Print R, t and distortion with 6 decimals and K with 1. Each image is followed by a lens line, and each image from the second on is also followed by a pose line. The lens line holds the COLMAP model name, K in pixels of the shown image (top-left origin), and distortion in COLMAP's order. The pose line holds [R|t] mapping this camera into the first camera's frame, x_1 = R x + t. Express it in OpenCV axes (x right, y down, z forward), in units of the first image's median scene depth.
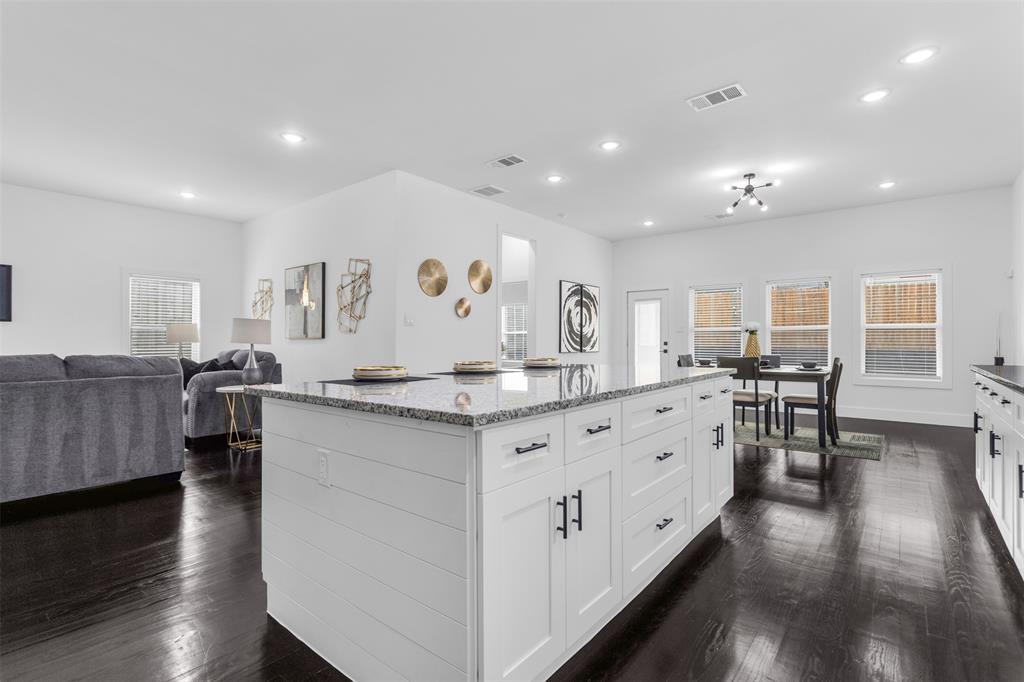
lens RADIAL K [[484.5, 0, 511.6], [0, 484.5, 343.4], [0, 0, 1]] dist [-0.003378, 0.003144]
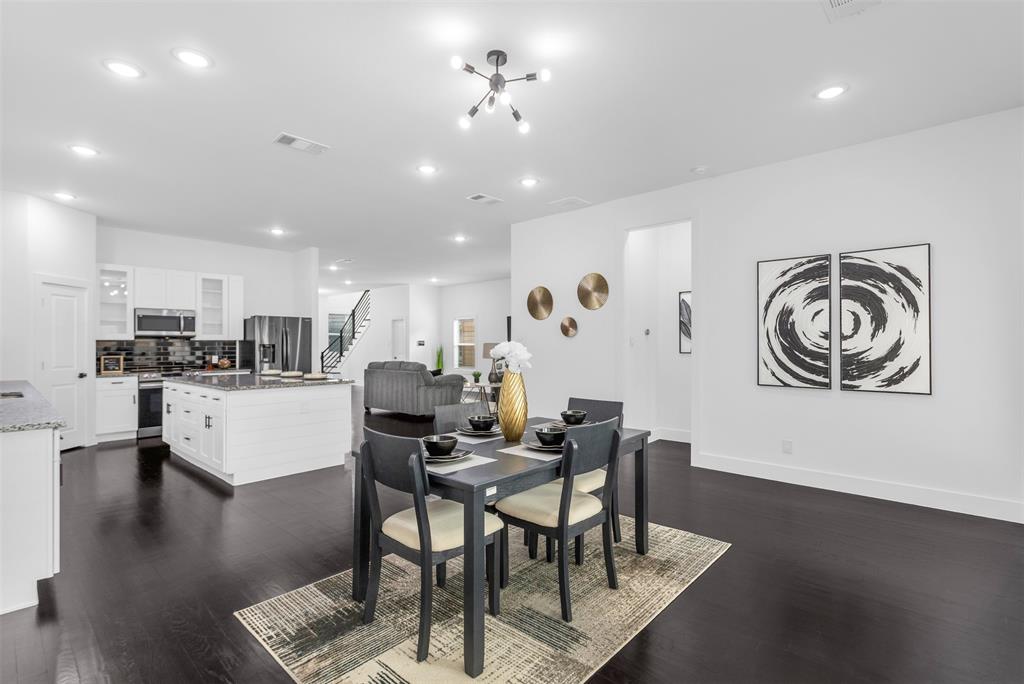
lens RADIAL K [[484.5, 0, 511.7], [0, 484.5, 343.9], [0, 0, 1]] dist [-0.003378, 0.003144]
pose [[-0.051467, -0.000191, -0.998675, 0.947009], [-0.001218, 0.999999, -0.000129, -0.040514], [0.998674, 0.001209, -0.051468, 0.982287]]
